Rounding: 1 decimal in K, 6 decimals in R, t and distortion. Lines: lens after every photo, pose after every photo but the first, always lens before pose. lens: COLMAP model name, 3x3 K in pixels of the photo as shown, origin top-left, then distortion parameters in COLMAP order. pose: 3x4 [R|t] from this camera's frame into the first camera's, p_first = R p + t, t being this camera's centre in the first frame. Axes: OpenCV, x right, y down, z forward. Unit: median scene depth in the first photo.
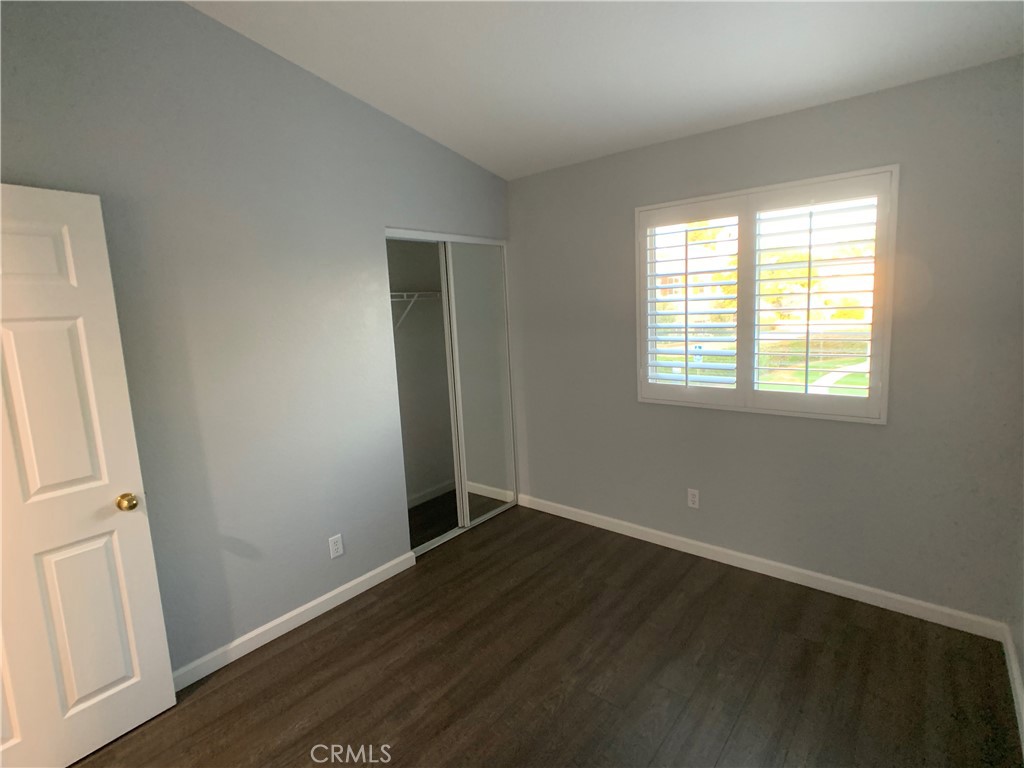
lens RADIAL K [[507.8, 0, 512.0], [0, 507.8, 384.0], [0, 0, 1]] dist [-0.012371, -0.000027]
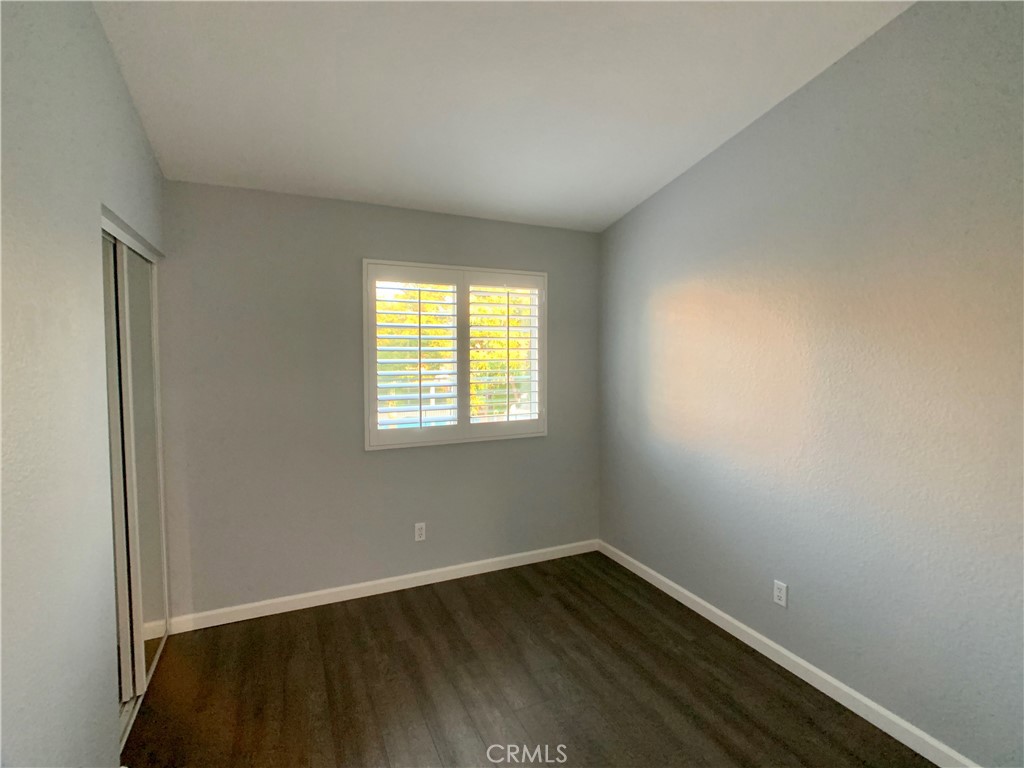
lens RADIAL K [[507.8, 0, 512.0], [0, 507.8, 384.0], [0, 0, 1]] dist [-0.012371, -0.000027]
pose [[0.410982, -0.007892, 0.911609, -0.606757], [0.127085, 0.990695, -0.048718, -0.010889], [-0.902742, 0.135874, 0.408161, 0.373398]]
